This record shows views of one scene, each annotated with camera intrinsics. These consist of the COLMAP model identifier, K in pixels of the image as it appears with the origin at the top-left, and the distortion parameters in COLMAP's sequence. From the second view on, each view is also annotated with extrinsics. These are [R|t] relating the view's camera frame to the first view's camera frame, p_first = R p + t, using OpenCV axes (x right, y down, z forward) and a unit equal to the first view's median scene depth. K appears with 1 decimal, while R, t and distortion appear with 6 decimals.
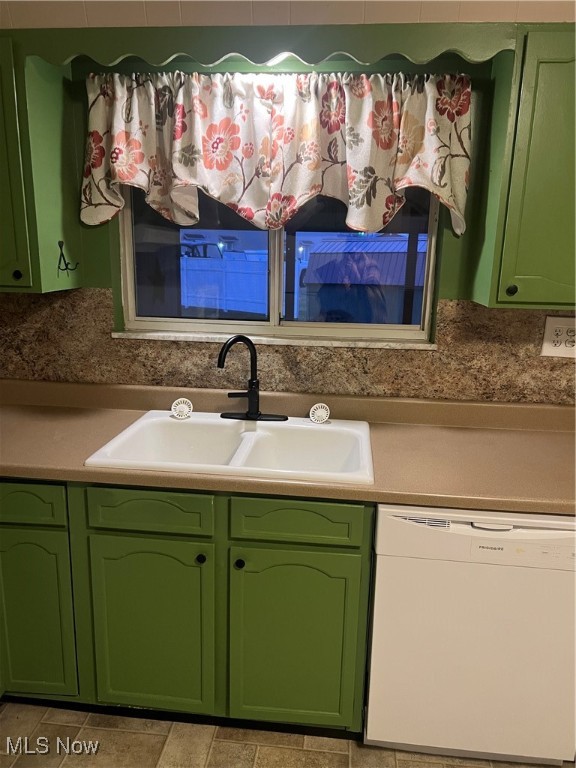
lens RADIAL K [[579.9, 0, 288.2], [0, 579.9, 388.4], [0, 0, 1]] dist [0.062028, -0.047607]
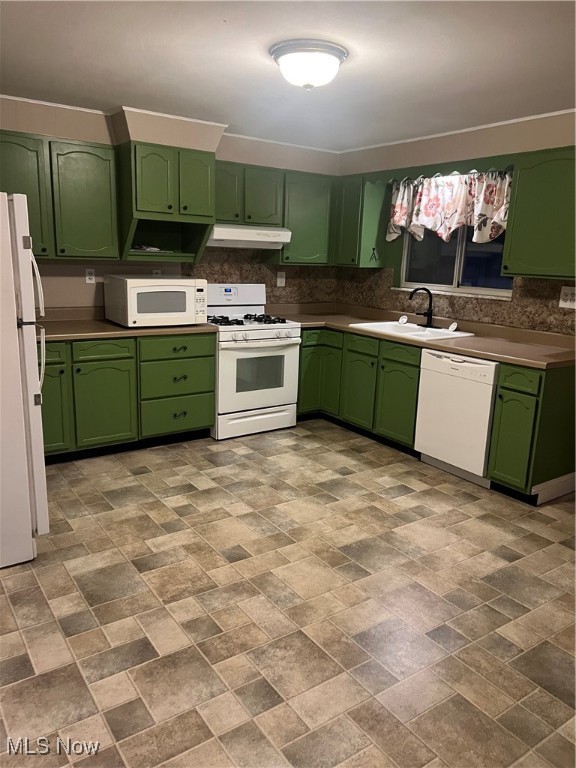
lens RADIAL K [[579.9, 0, 285.4], [0, 579.9, 381.9], [0, 0, 1]] dist [0.062028, -0.047607]
pose [[0.653544, 0.168424, -0.737912, 1.334895], [-0.193645, 0.979687, 0.052103, 0.262021], [0.731698, 0.108841, 0.672883, -0.922261]]
